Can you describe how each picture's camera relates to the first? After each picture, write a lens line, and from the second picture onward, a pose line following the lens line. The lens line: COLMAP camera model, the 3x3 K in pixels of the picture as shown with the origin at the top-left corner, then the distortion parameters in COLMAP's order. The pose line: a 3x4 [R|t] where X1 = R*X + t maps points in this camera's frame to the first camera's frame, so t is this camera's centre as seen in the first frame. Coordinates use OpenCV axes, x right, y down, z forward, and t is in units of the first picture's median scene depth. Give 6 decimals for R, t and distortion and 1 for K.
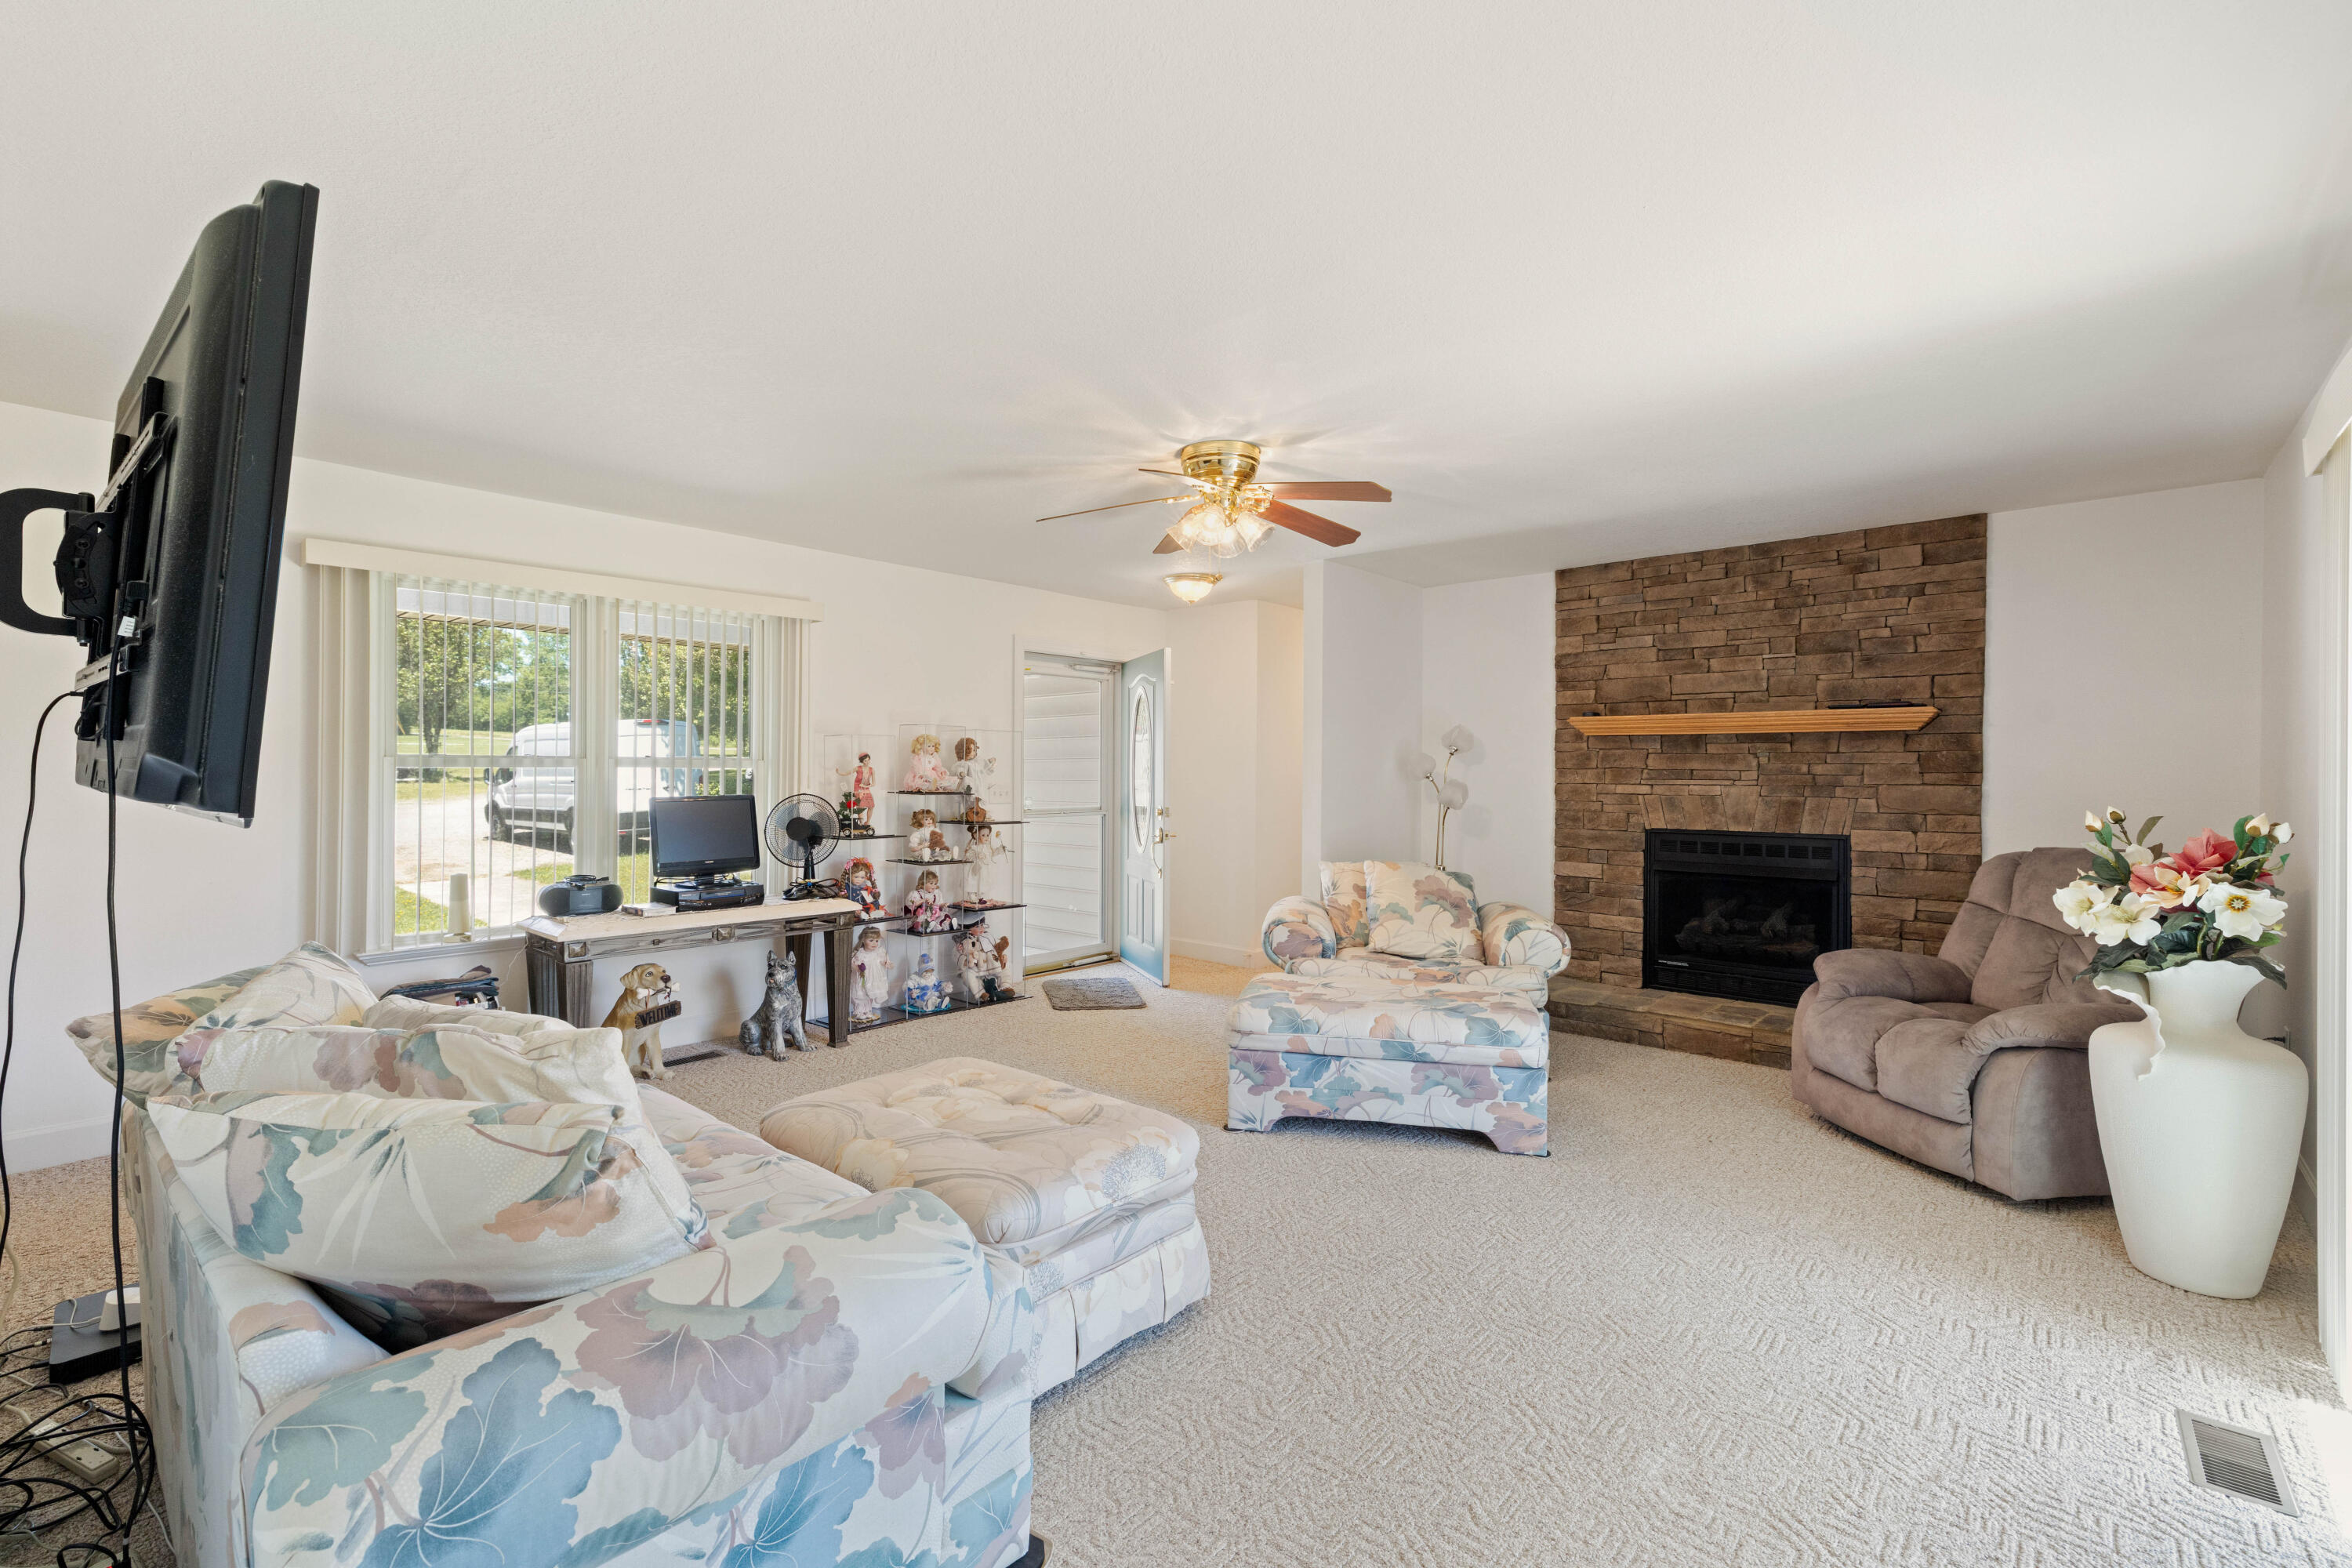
lens RADIAL K [[1034.7, 0, 1189.0], [0, 1034.7, 784.2], [0, 0, 1]] dist [0.008613, 0.002020]
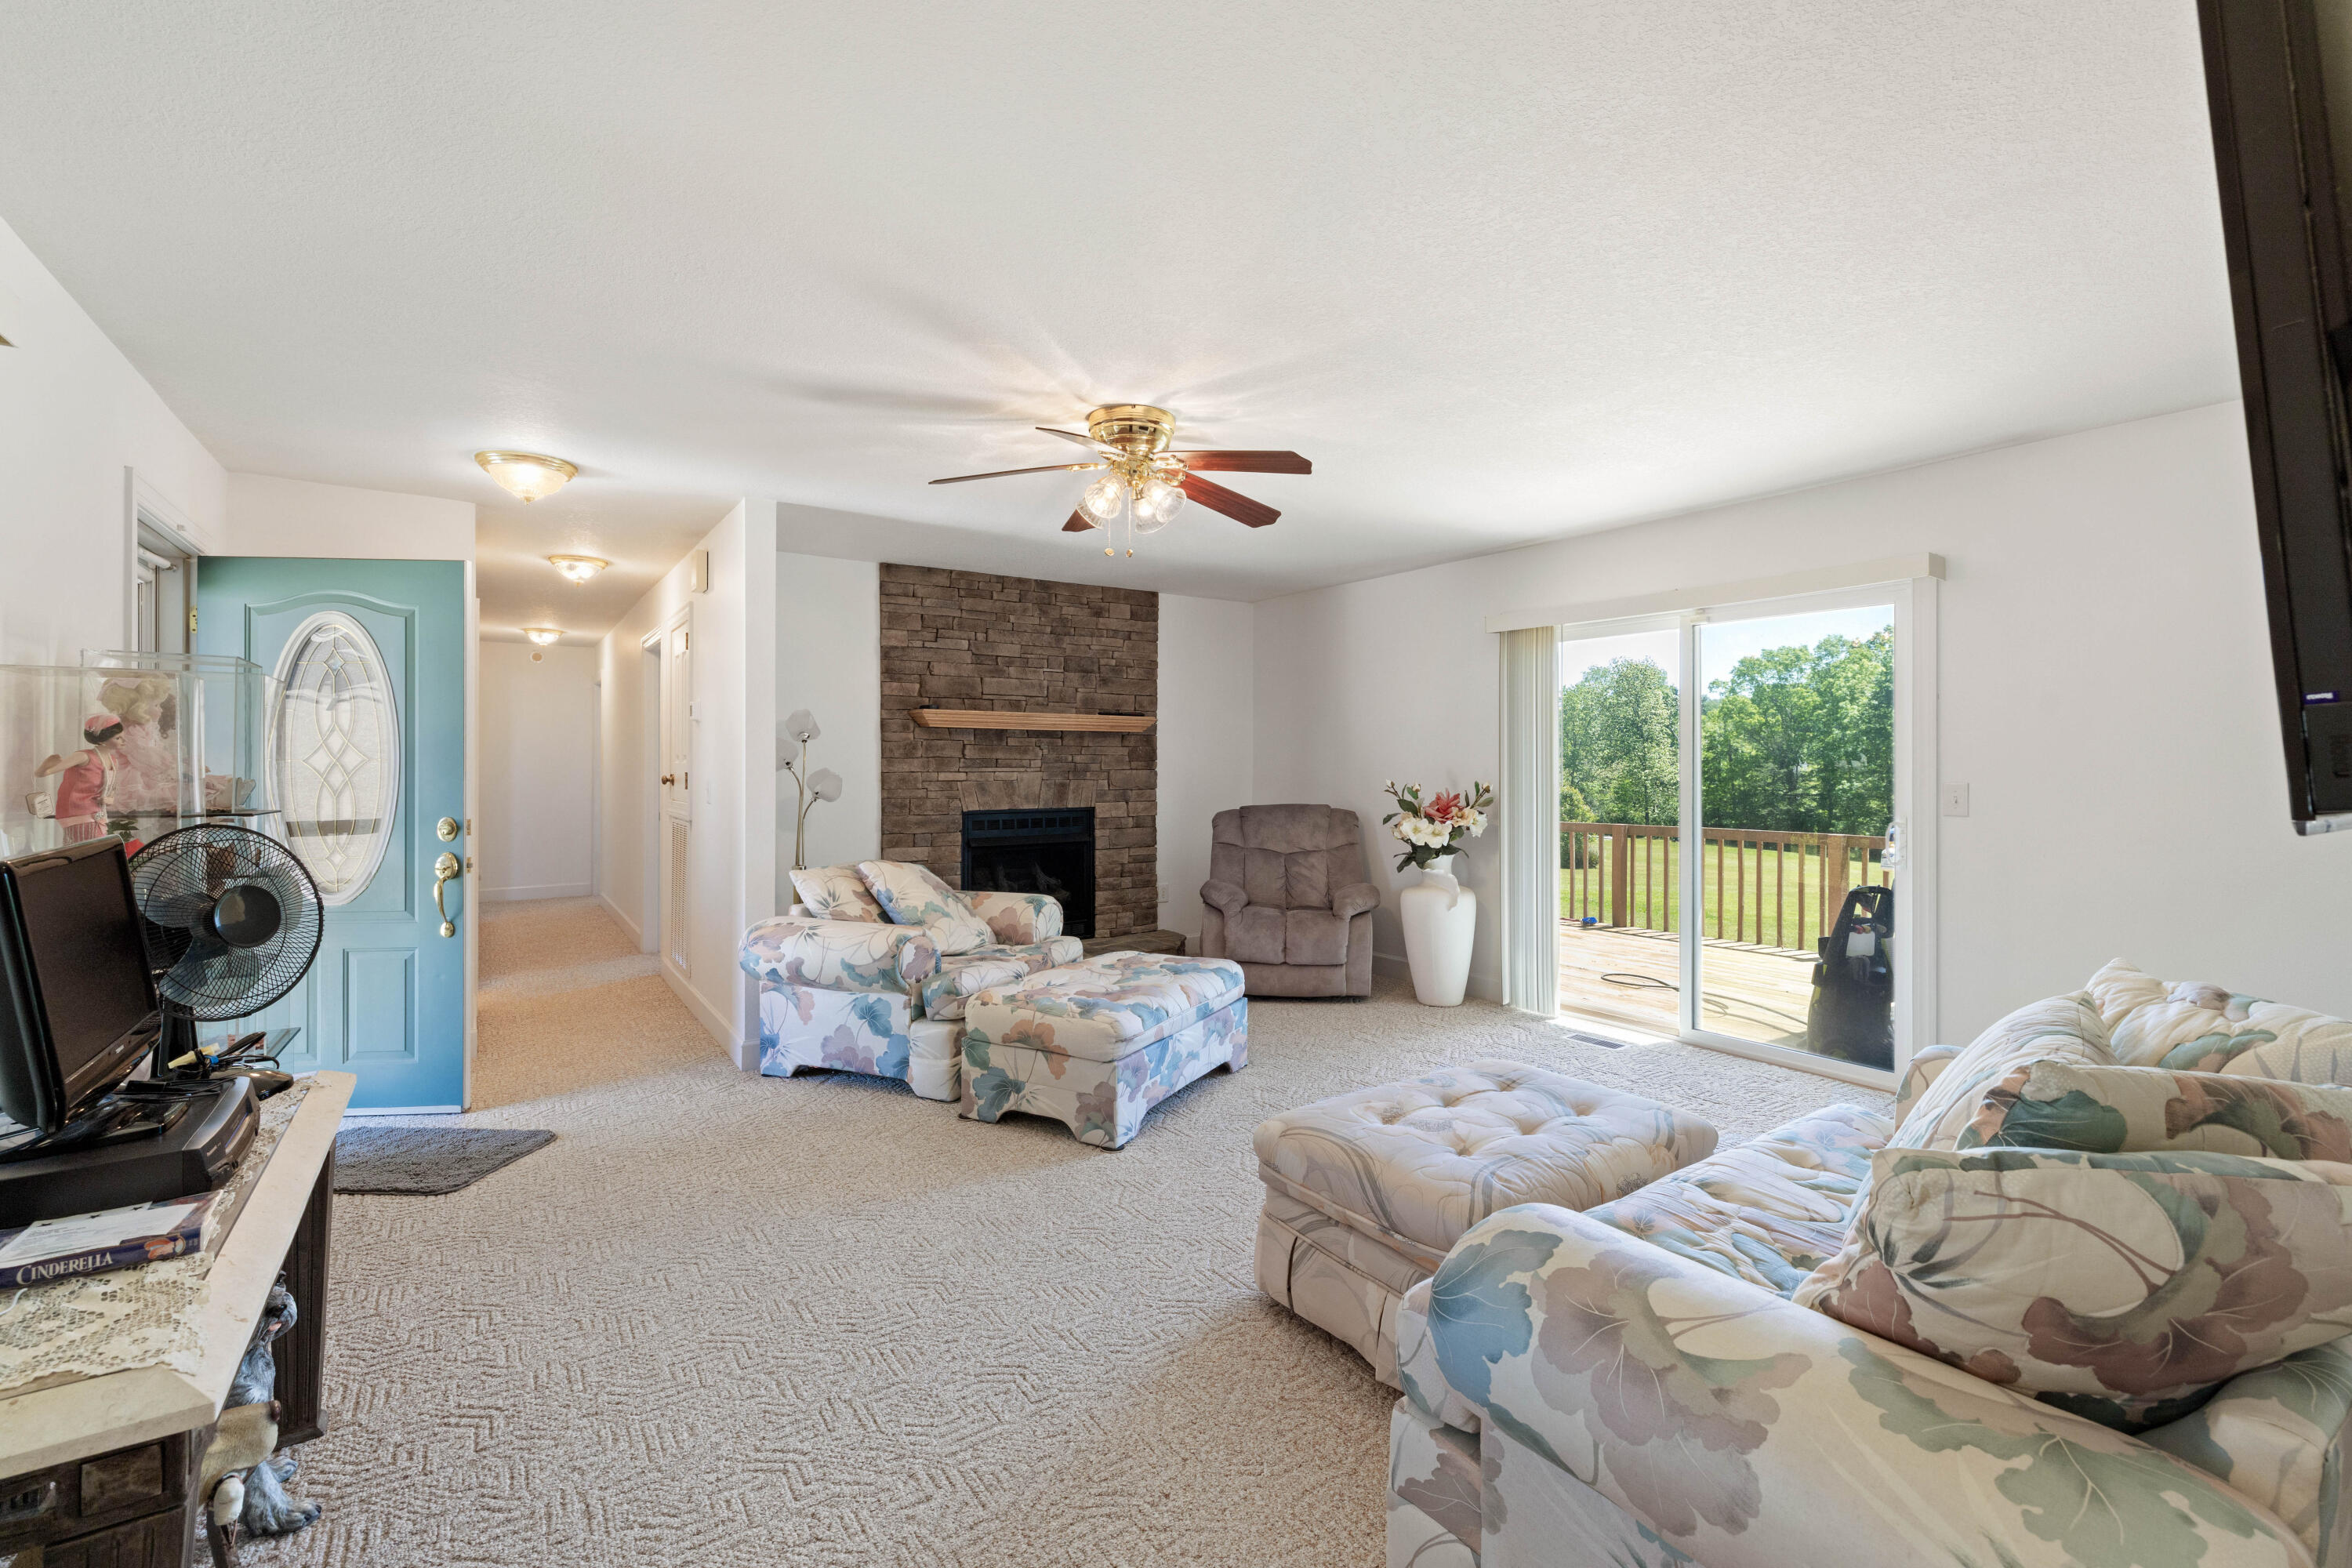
lens RADIAL K [[1034.7, 0, 1154.4], [0, 1034.7, 768.3], [0, 0, 1]] dist [0.008613, 0.002020]
pose [[0.256389, -0.008754, 0.966534, -0.635337], [0.010999, 0.999921, 0.006139, -0.009032], [-0.966511, 0.009057, 0.256465, 0.547841]]
